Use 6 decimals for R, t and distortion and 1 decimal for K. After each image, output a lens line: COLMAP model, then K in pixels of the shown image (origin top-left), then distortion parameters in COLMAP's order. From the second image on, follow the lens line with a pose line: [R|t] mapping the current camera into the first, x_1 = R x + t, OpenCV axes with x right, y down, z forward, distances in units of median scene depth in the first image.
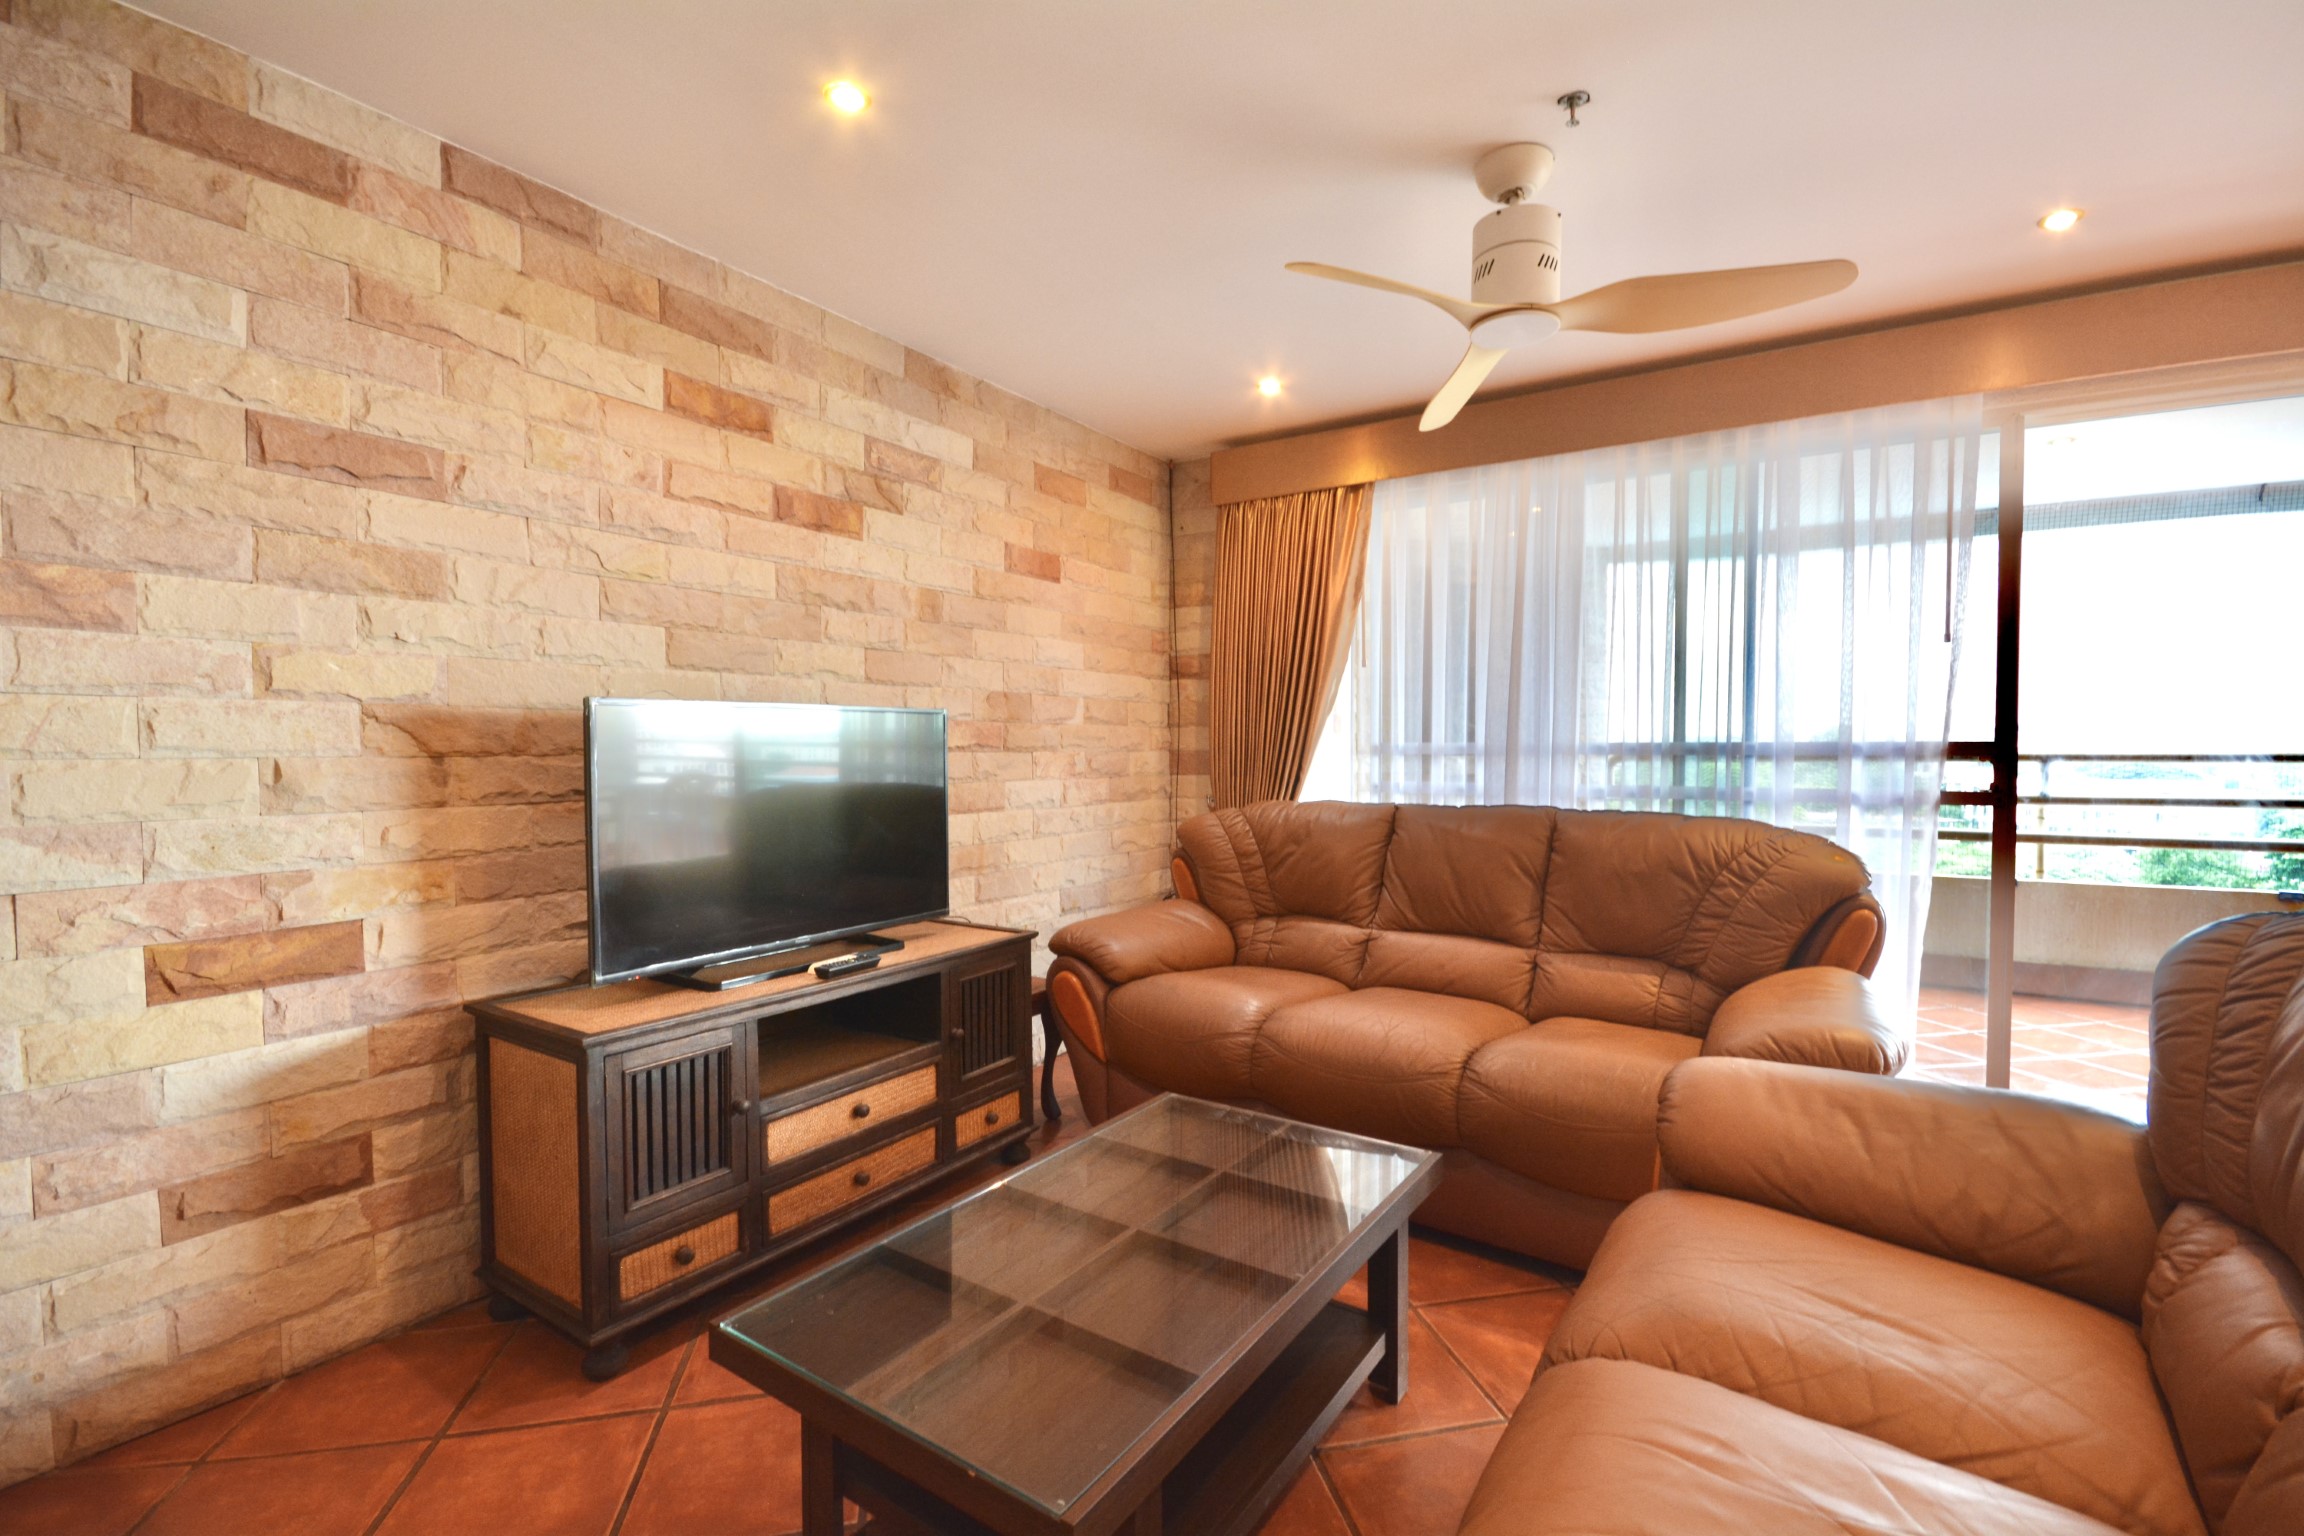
lens RADIAL K [[1010.8, 0, 1160.6], [0, 1010.8, 778.0], [0, 0, 1]] dist [0.004703, -0.008763]
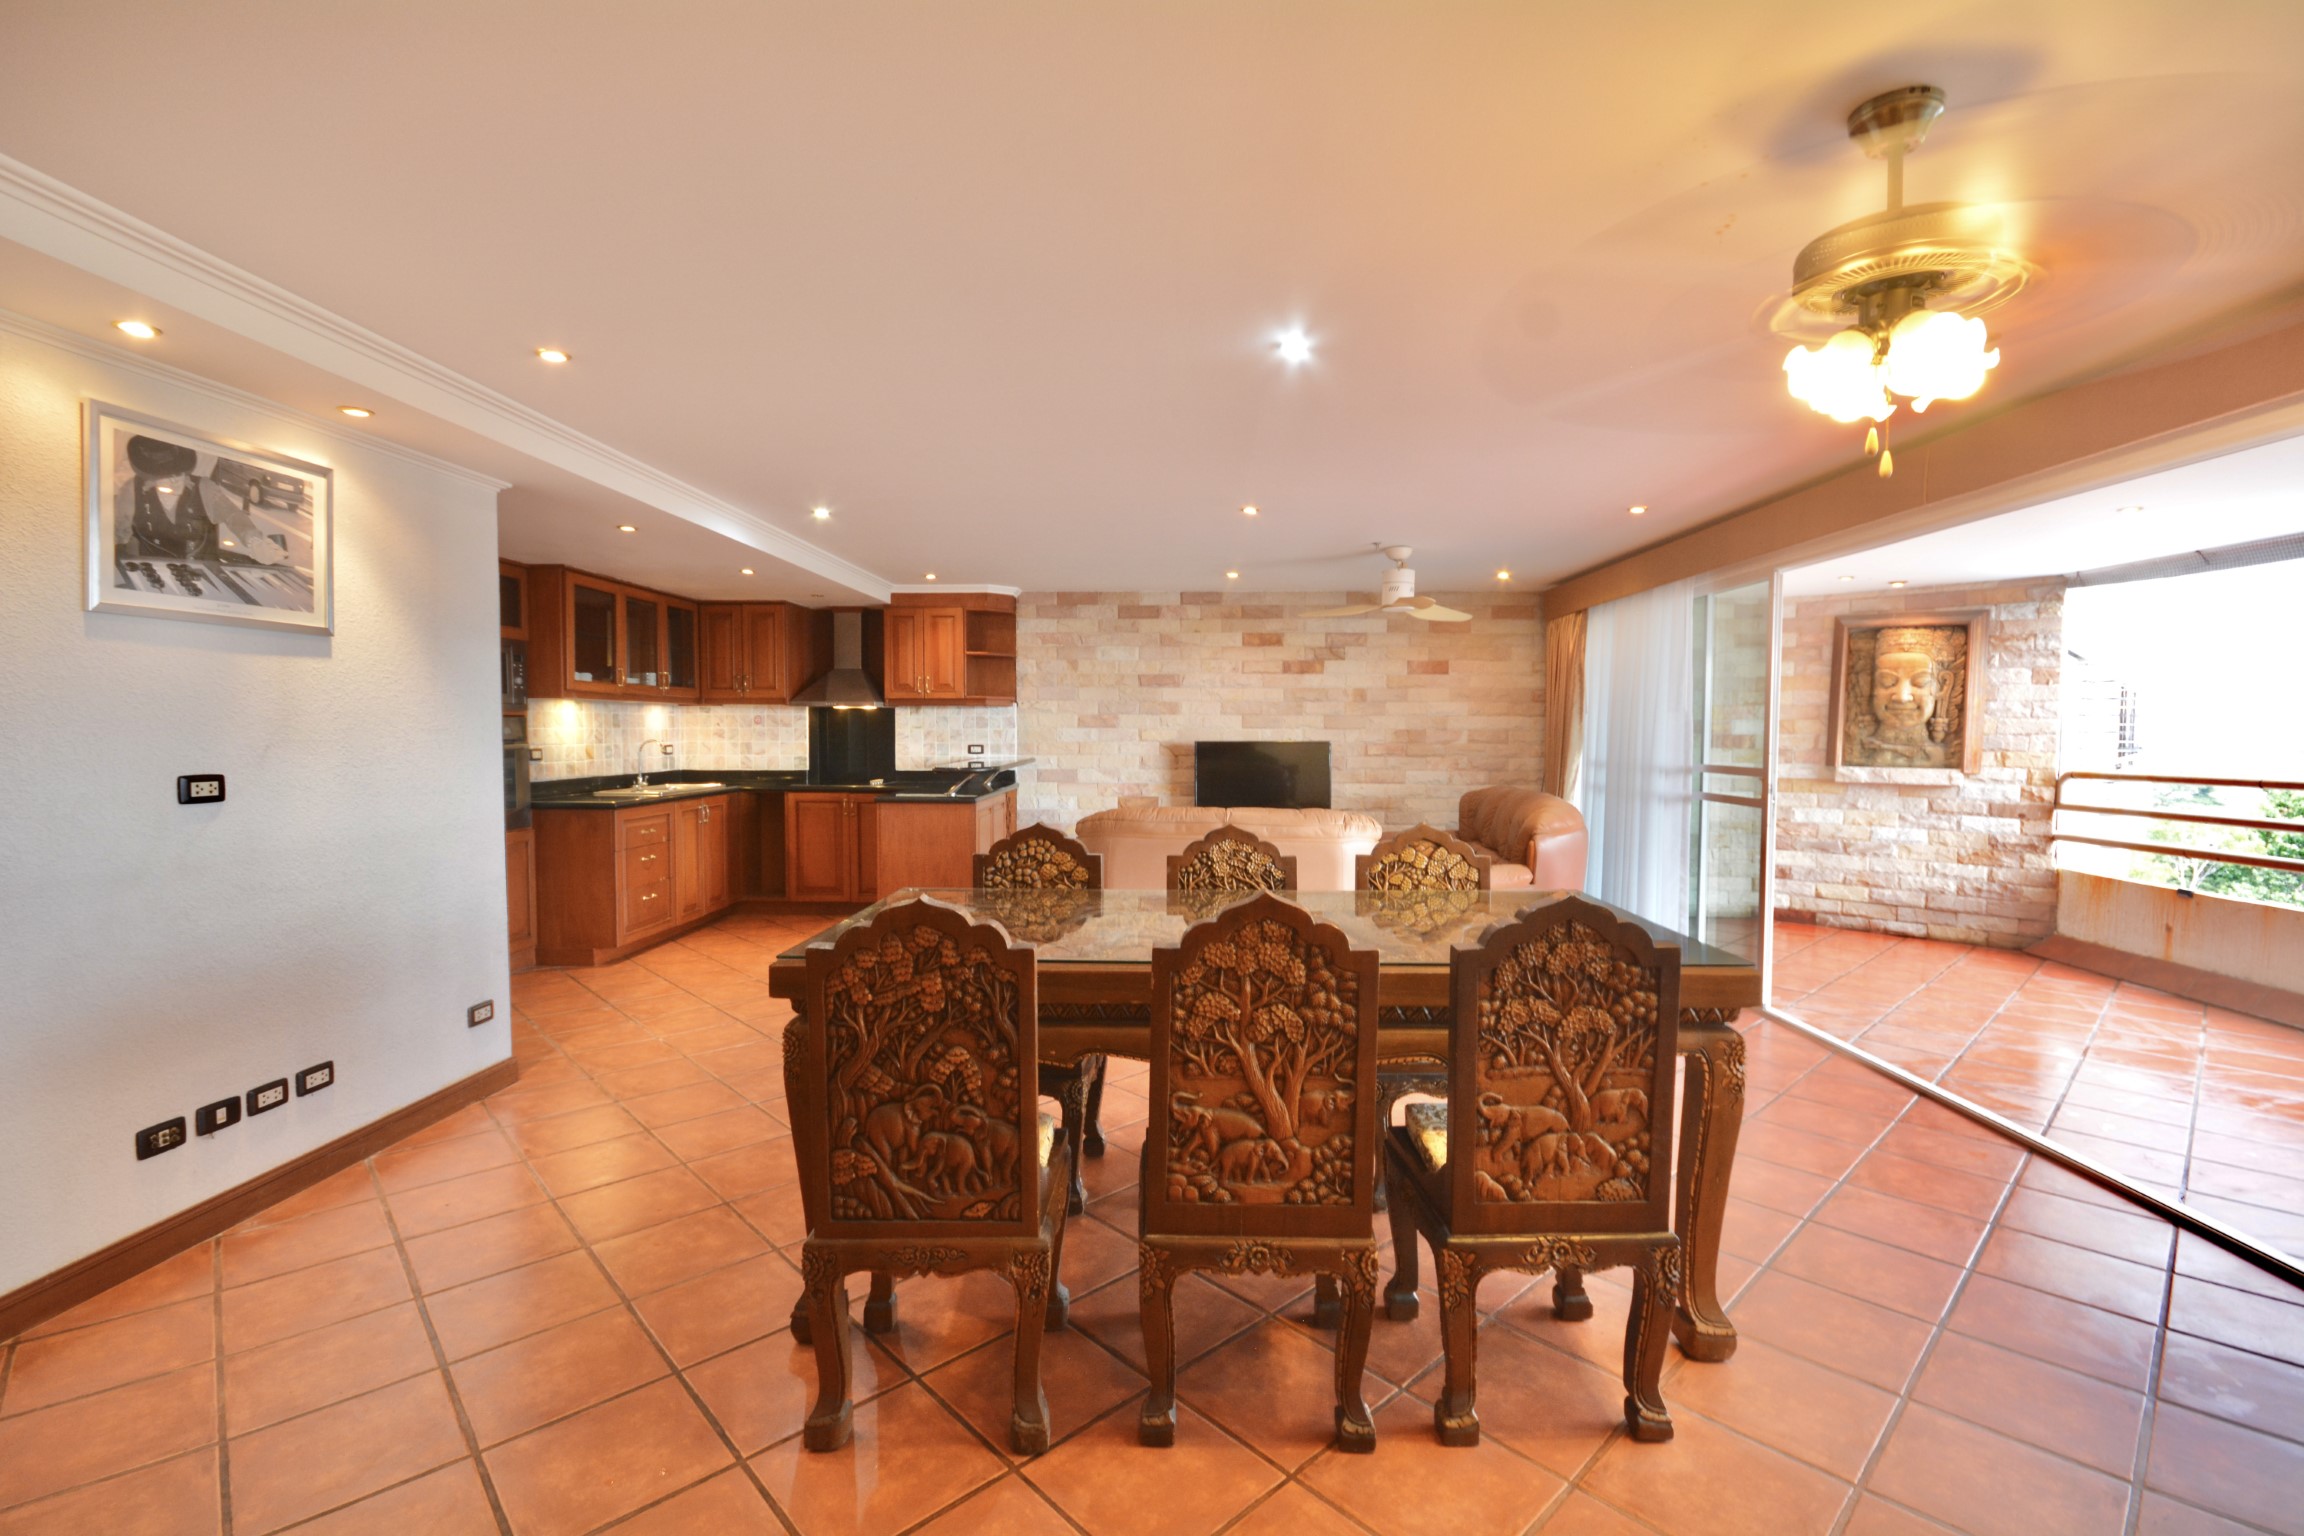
lens RADIAL K [[1010.8, 0, 1154.9], [0, 1010.8, 781.4], [0, 0, 1]] dist [0.004703, -0.008763]
pose [[0.505067, 0.047720, -0.861760, 1.866665], [-0.031177, 0.998827, 0.037038, -0.047445], [0.862517, 0.008161, 0.505962, -0.726801]]
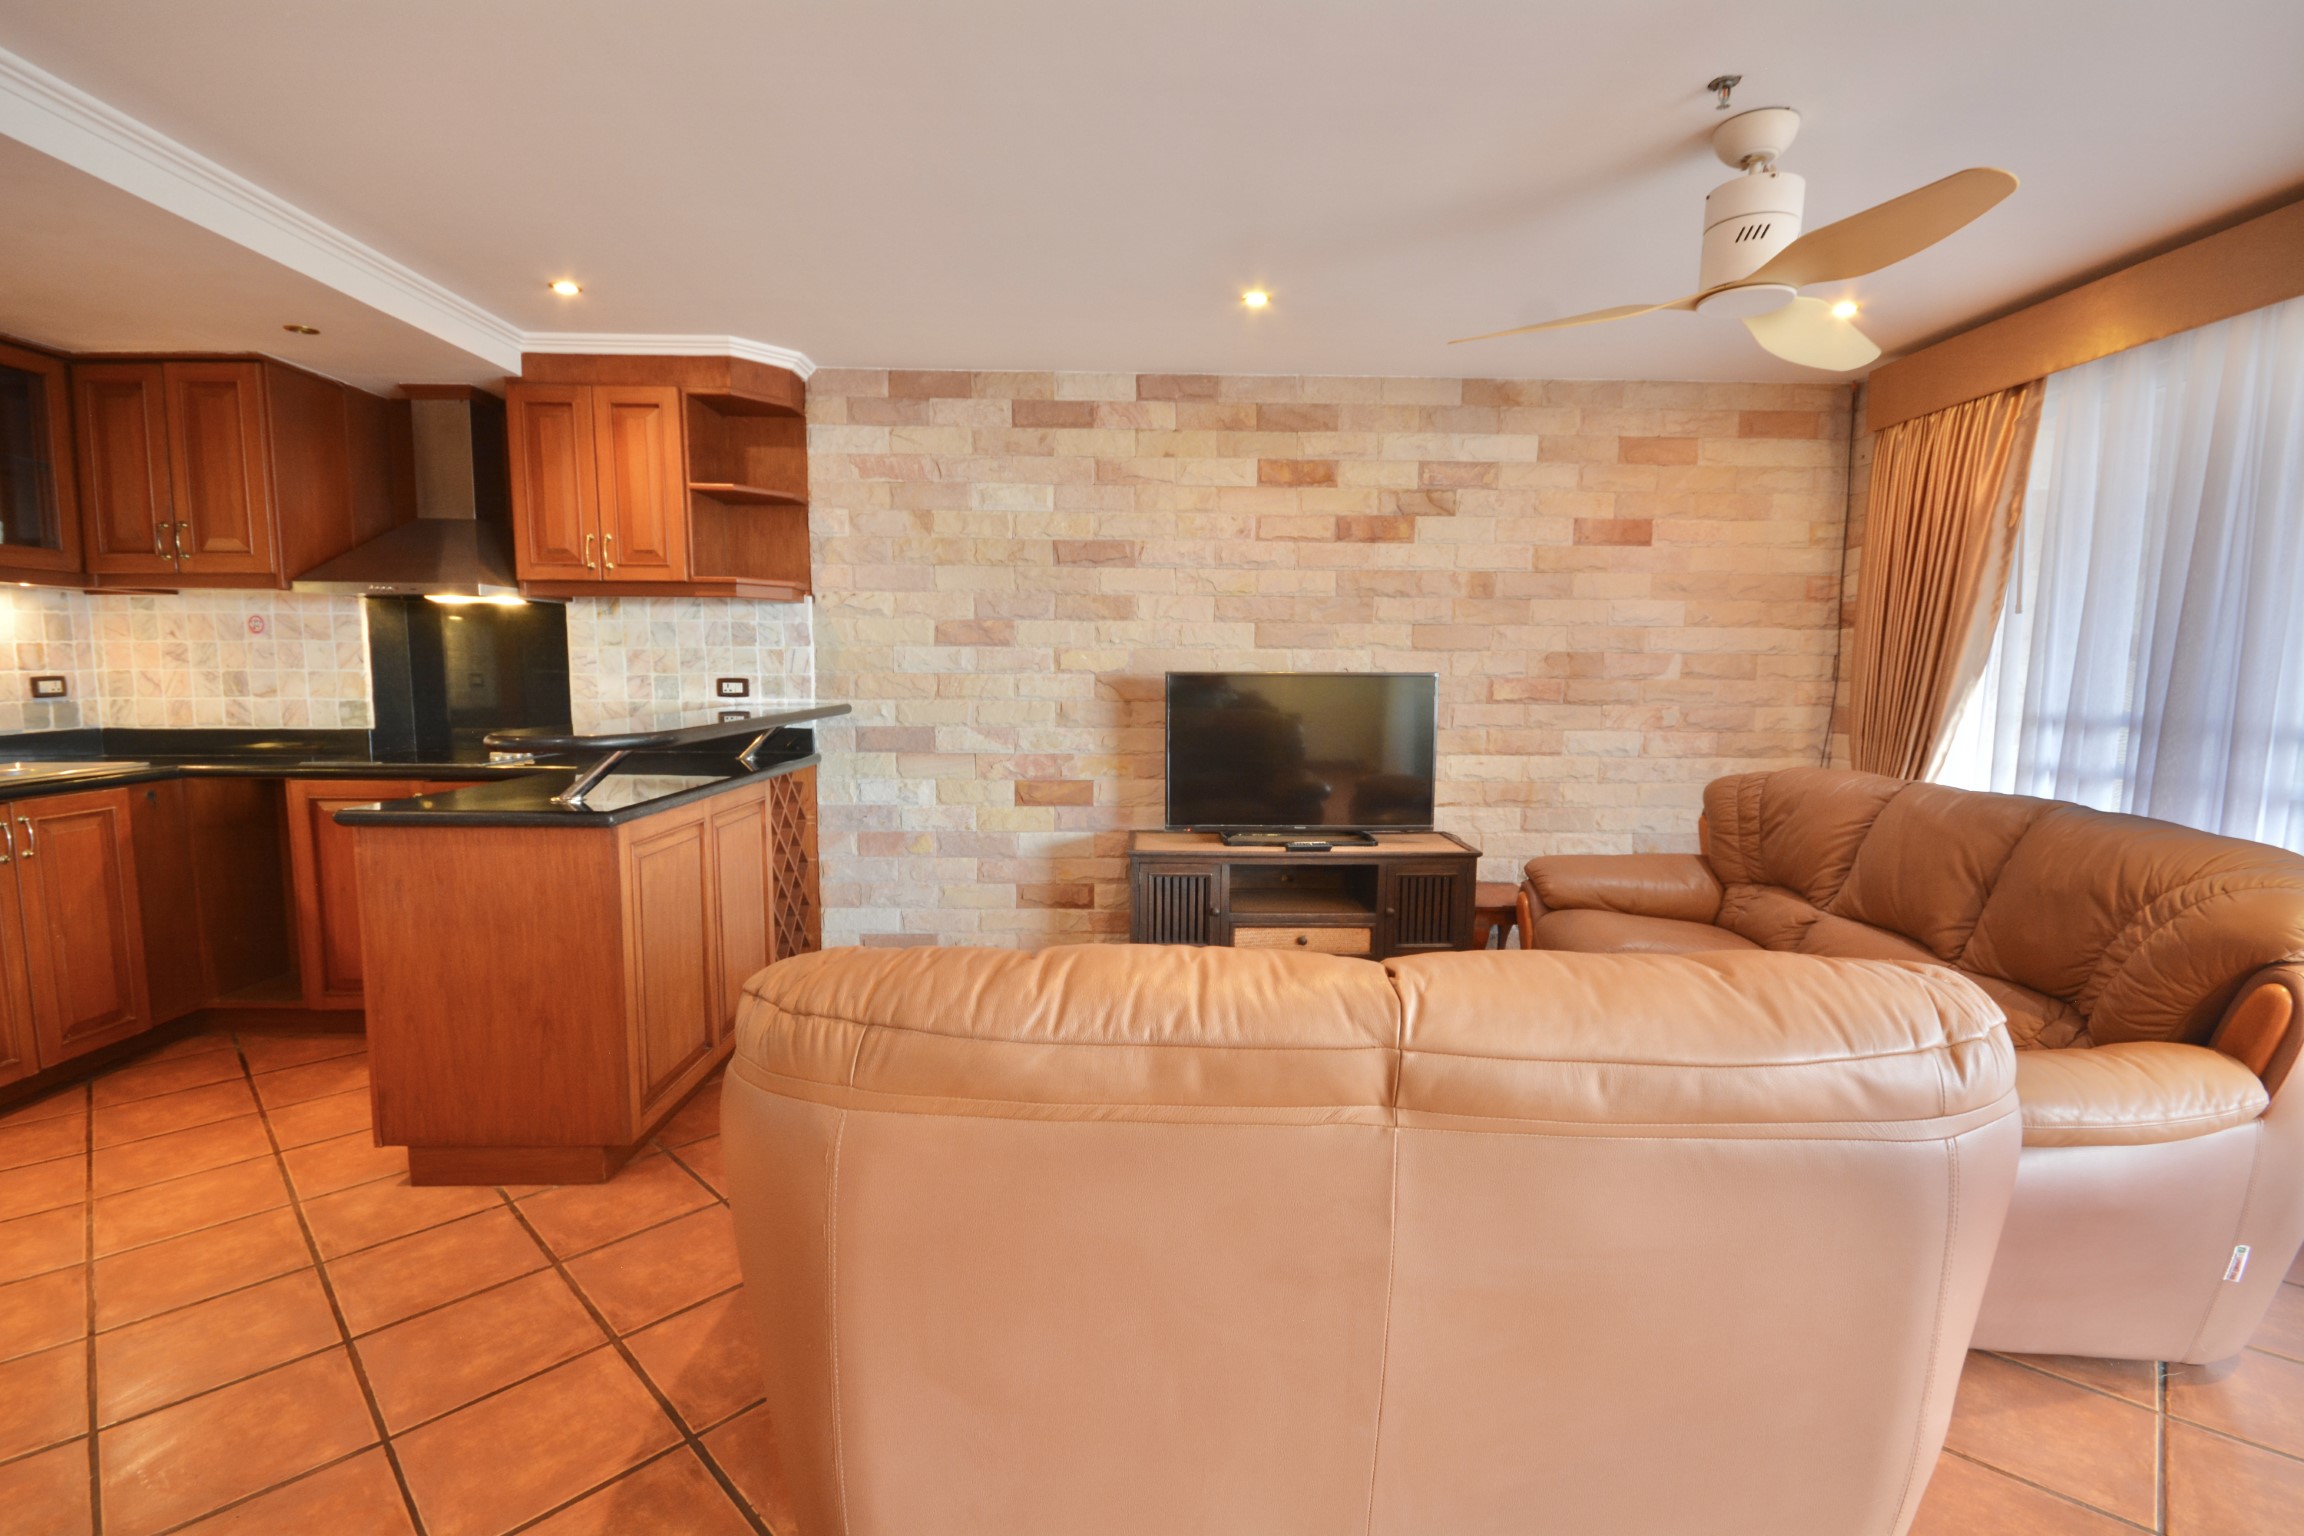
lens RADIAL K [[1010.8, 0, 1154.4], [0, 1010.8, 776.8], [0, 0, 1]] dist [0.004703, -0.008763]
pose [[0.555657, 0.094185, -0.826060, 0.695521], [-0.034915, 0.995330, 0.089999, -0.040475], [0.830678, -0.021167, 0.556350, -0.028155]]
